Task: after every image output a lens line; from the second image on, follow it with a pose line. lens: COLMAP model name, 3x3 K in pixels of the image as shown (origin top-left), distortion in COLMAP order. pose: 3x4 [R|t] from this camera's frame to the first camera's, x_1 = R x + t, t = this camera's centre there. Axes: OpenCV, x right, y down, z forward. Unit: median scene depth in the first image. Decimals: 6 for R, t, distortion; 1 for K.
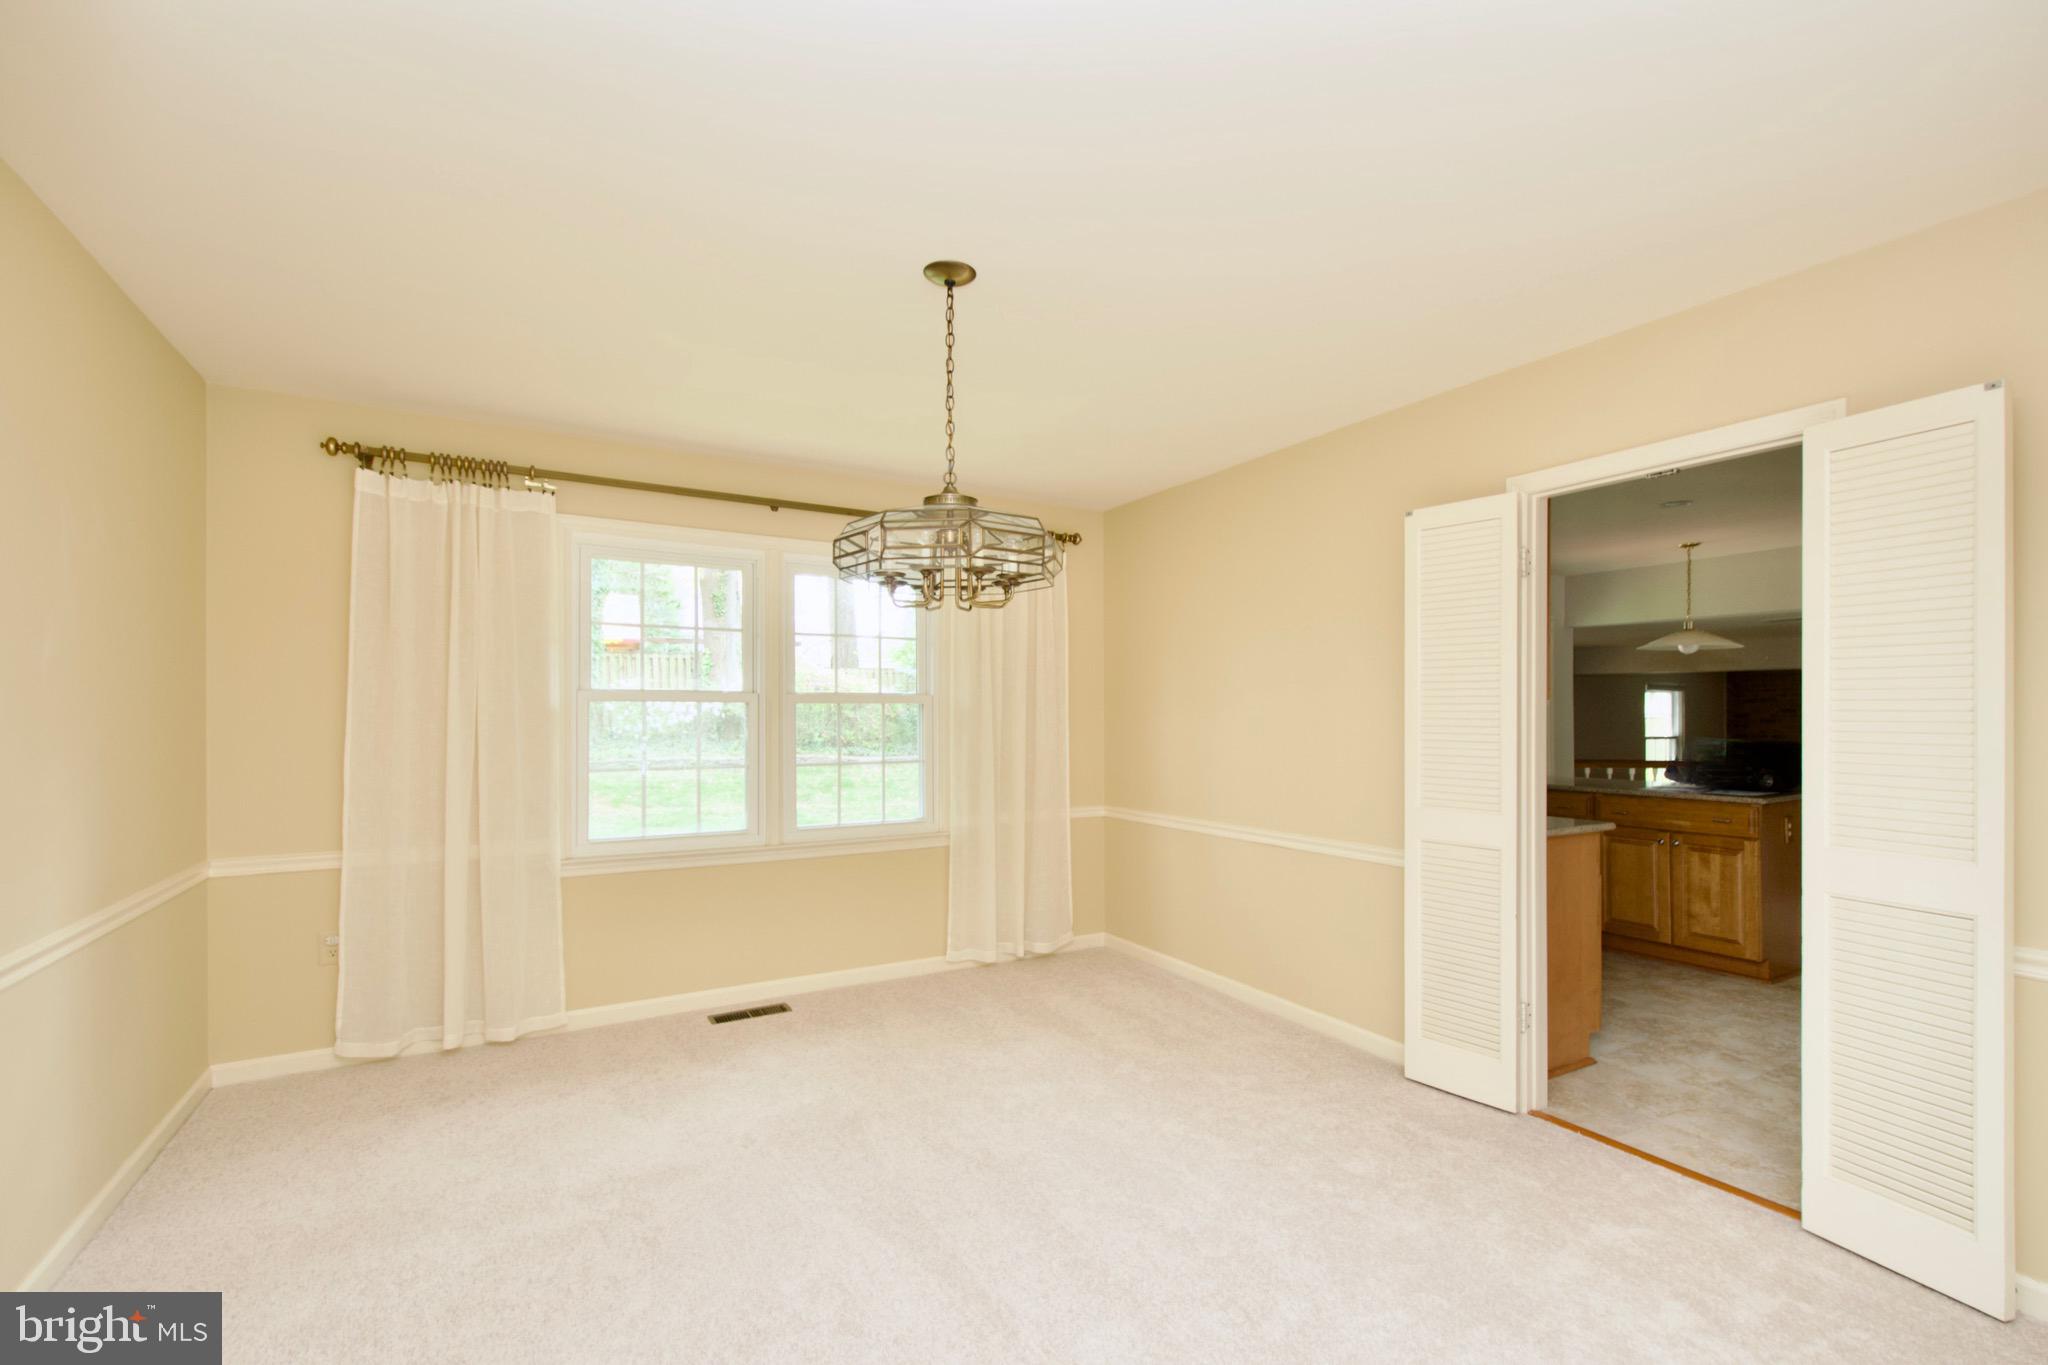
lens RADIAL K [[810.1, 0, 967.3], [0, 810.1, 682.2], [0, 0, 1]] dist [0.001233, -0.000067]
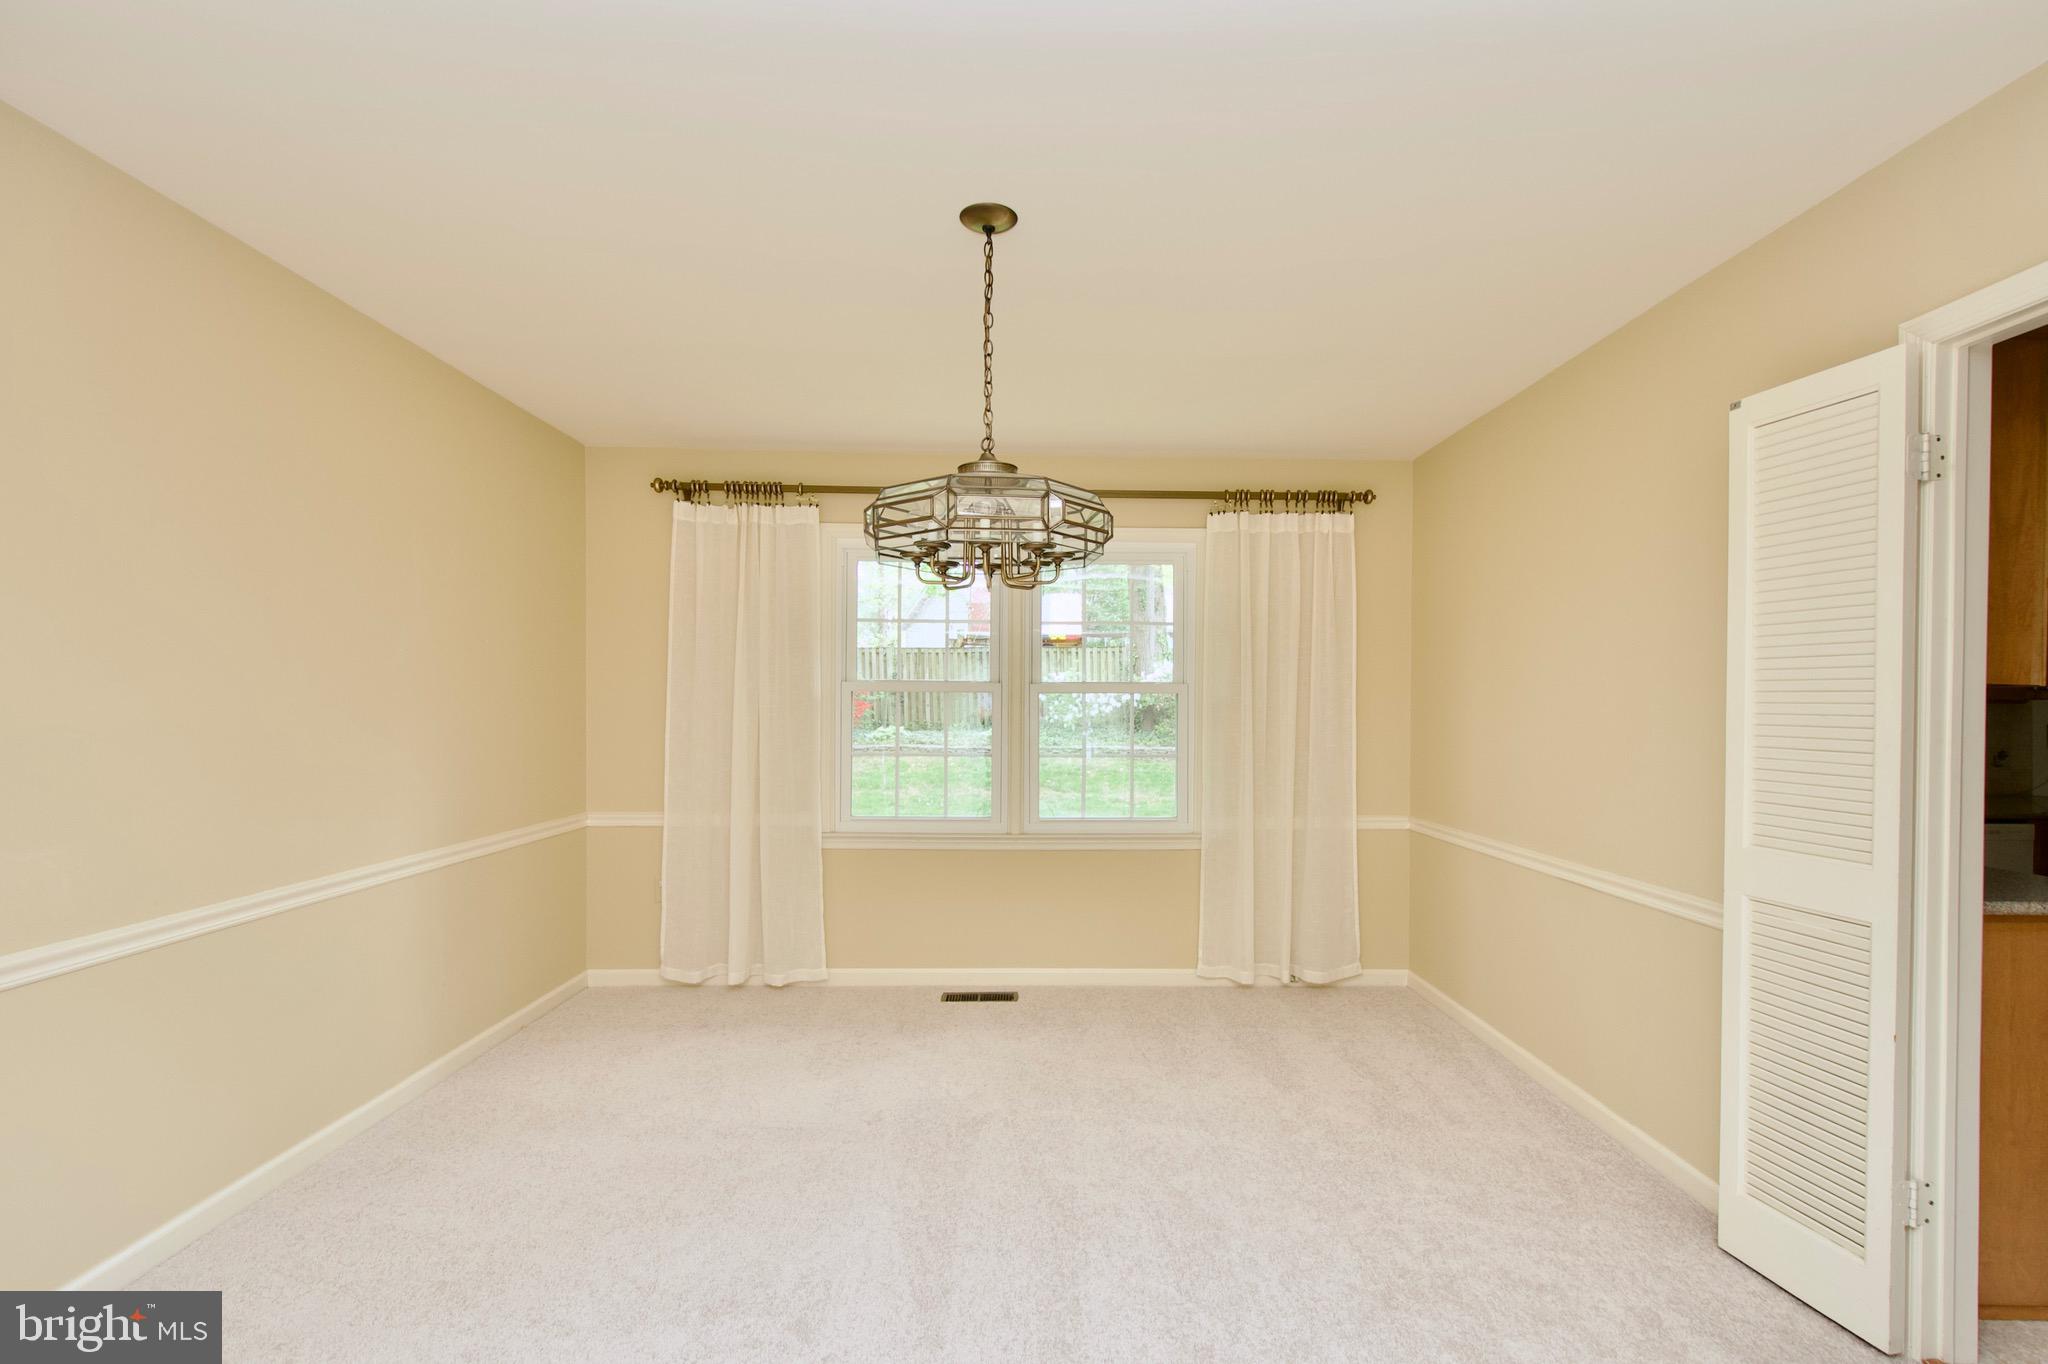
lens RADIAL K [[815.6, 0, 1024.0], [0, 815.6, 682.0], [0, 0, 1]] dist [-0.000918, -0.000521]
pose [[0.899714, -0.006712, -0.436427, 0.244312], [0.011305, 0.999905, 0.007928, 0.005418], [0.436333, -0.012067, 0.899705, 0.111736]]
